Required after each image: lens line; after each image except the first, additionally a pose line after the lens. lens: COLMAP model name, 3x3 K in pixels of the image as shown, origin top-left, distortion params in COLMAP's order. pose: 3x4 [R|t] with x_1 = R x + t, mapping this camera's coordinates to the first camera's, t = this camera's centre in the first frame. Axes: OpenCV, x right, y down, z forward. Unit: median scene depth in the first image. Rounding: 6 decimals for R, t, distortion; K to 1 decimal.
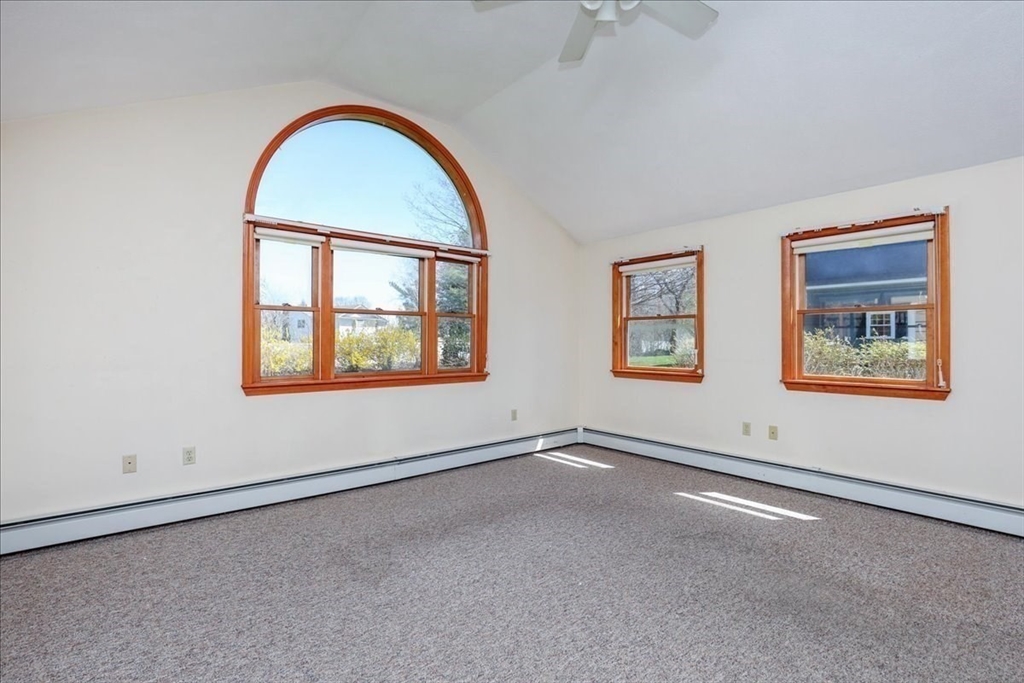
lens RADIAL K [[477.8, 0, 513.3], [0, 477.8, 337.1], [0, 0, 1]] dist [-0.038945, 0.007269]
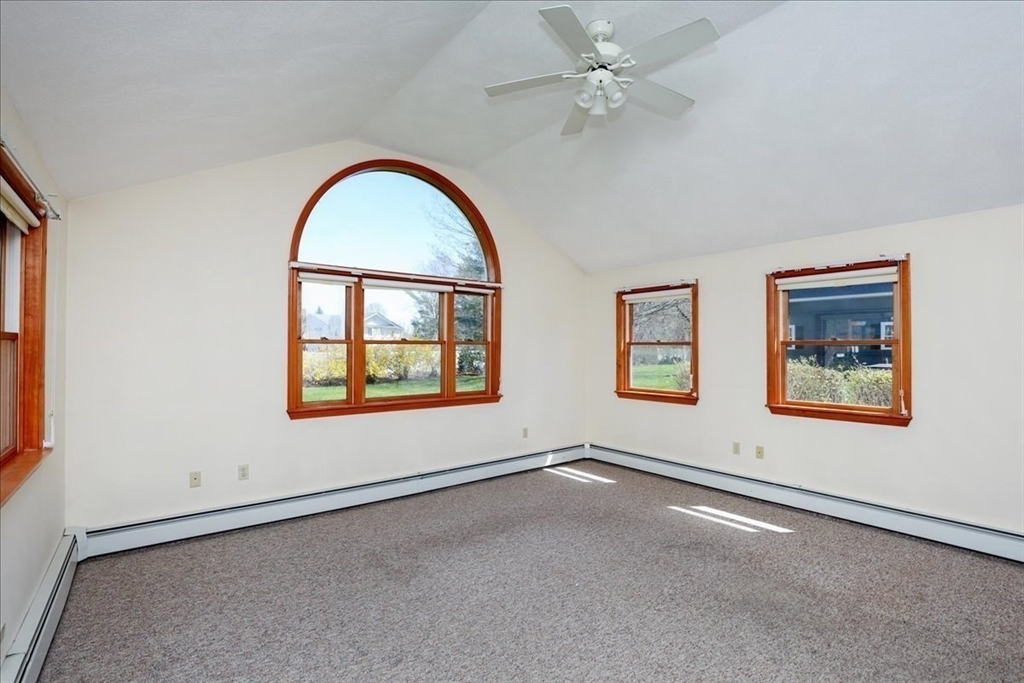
lens RADIAL K [[477.8, 0, 515.9], [0, 477.8, 337.6], [0, 0, 1]] dist [-0.038945, 0.007269]
pose [[0.999655, -0.000925, -0.026236, 0.012959], [0.000546, 0.999895, -0.014448, -0.057698], [0.026246, 0.014428, 0.999551, -0.140269]]
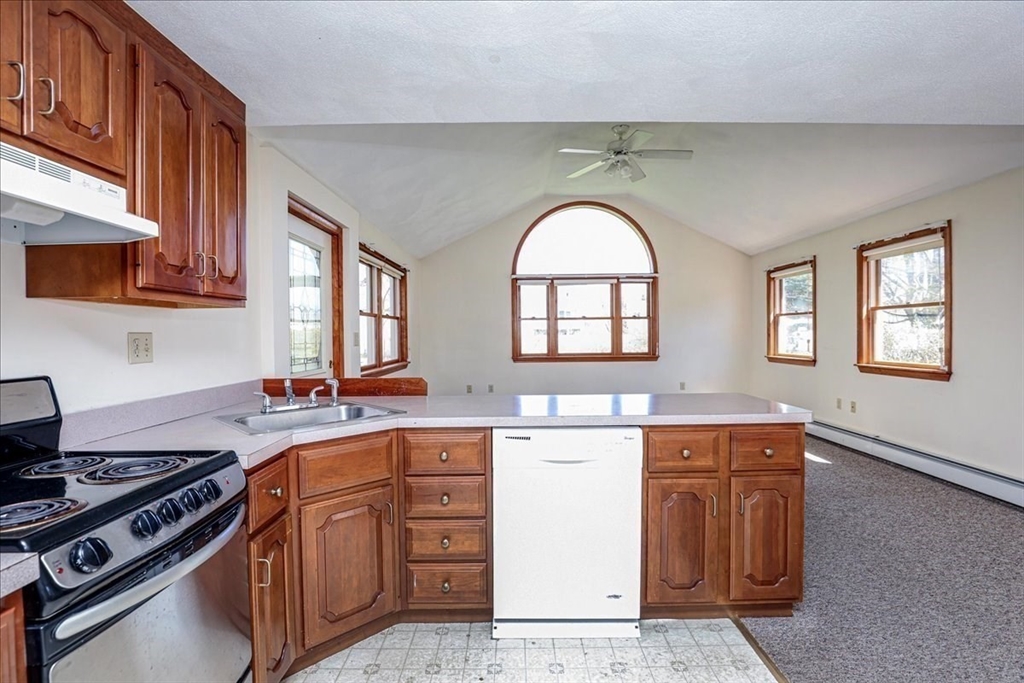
lens RADIAL K [[477.8, 0, 507.9], [0, 477.8, 340.0], [0, 0, 1]] dist [-0.038945, 0.007269]
pose [[0.758153, -0.002247, -0.652073, 0.784517], [0.017846, 0.999691, 0.017304, -0.011851], [0.651833, -0.024756, 0.757958, -0.610385]]
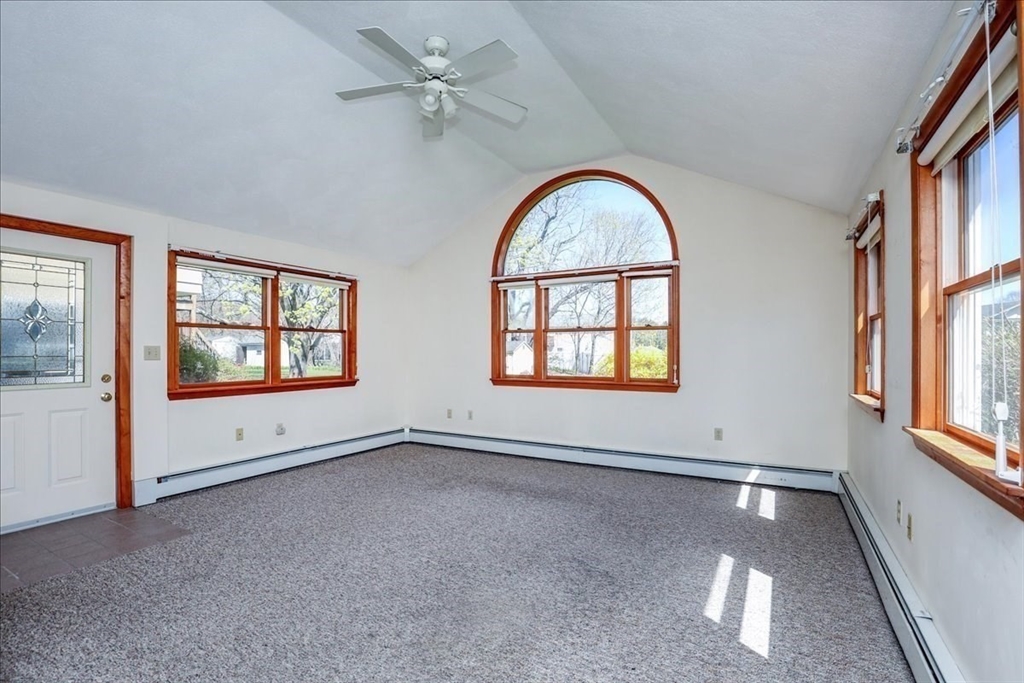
lens RADIAL K [[477.8, 0, 516.4], [0, 477.8, 347.3], [0, 0, 1]] dist [-0.038945, 0.007269]
pose [[0.345723, -0.008789, -0.938295, 1.054281], [0.008656, 0.999943, -0.006177, 0.000624], [0.938297, -0.005986, 0.345780, 0.486837]]
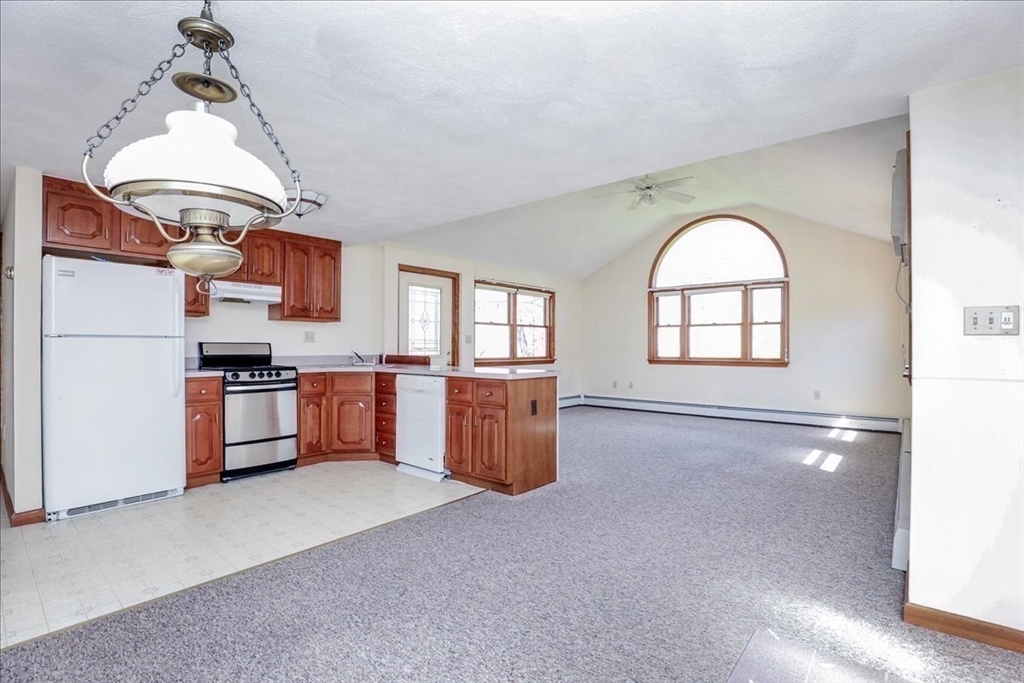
lens RADIAL K [[477.8, 0, 514.5], [0, 477.8, 344.7], [0, 0, 1]] dist [-0.038945, 0.007269]
pose [[0.165086, -0.007125, -0.986253, 1.718482], [0.005587, 0.999965, -0.006289, 0.036921], [0.986263, -0.004472, 0.165120, -0.084235]]
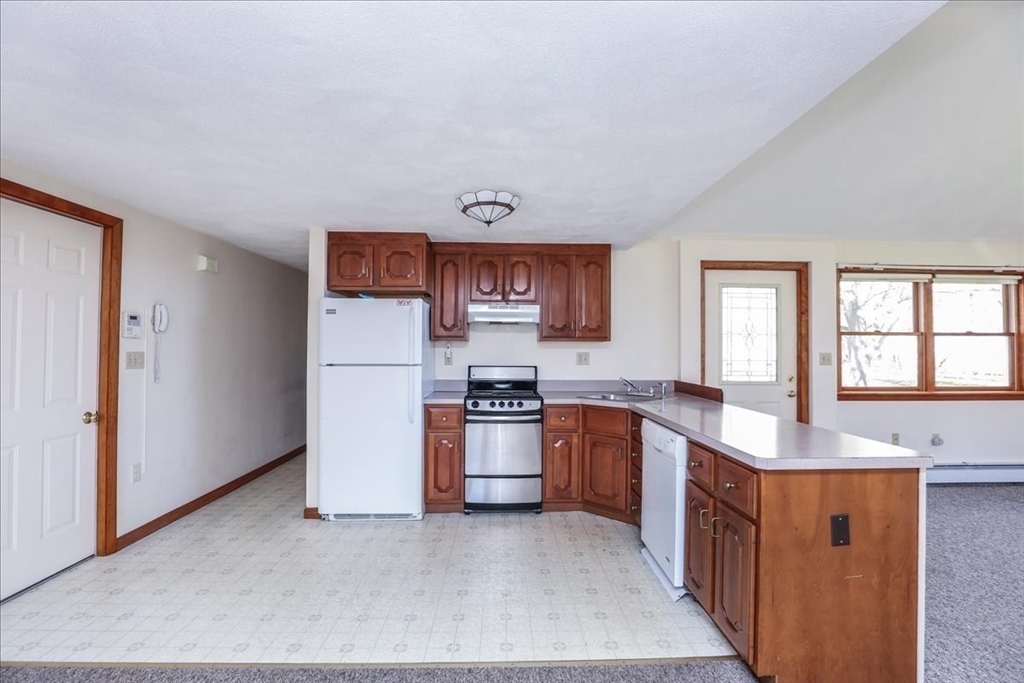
lens RADIAL K [[463.0, 0, 513.3], [0, 463.0, 339.5], [0, 0, 1]] dist [-0.027661, 0.000710]
pose [[-0.629819, -0.021246, -0.776451, 1.245527], [-0.000464, 0.999636, -0.026976, -0.019750], [0.776742, -0.016630, -0.629600, 0.183443]]
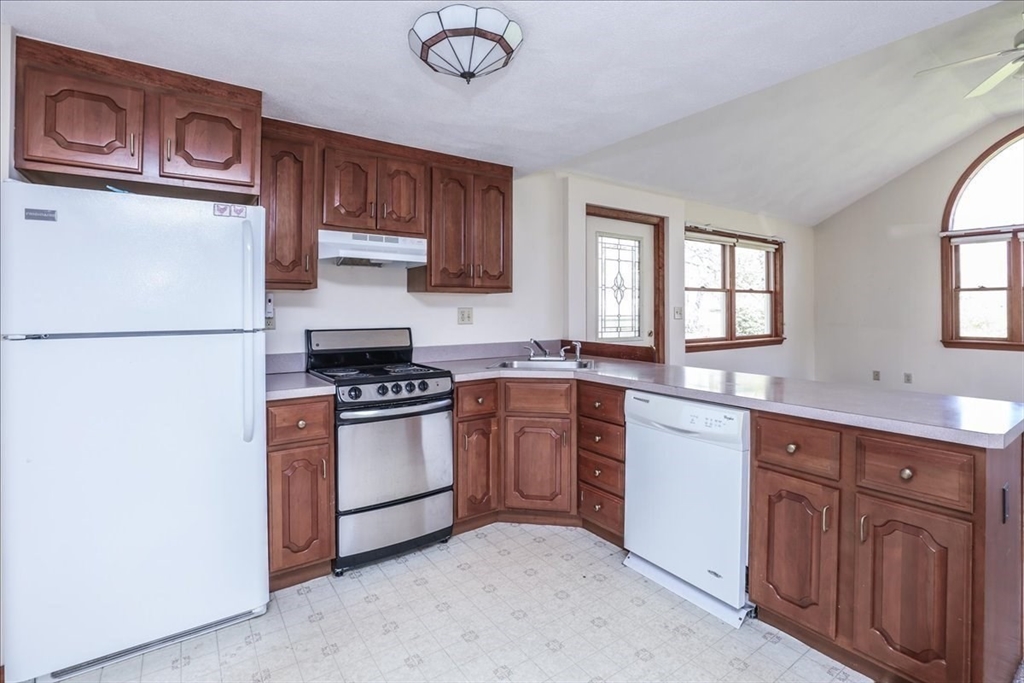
lens RADIAL K [[477.8, 0, 517.5], [0, 477.8, 304.3], [0, 0, 1]] dist [-0.038945, 0.007269]
pose [[-0.091229, -0.012450, -0.995752, 1.107784], [0.008826, 0.999872, -0.013310, -0.011301], [0.995791, -0.010003, -0.091107, -0.279194]]
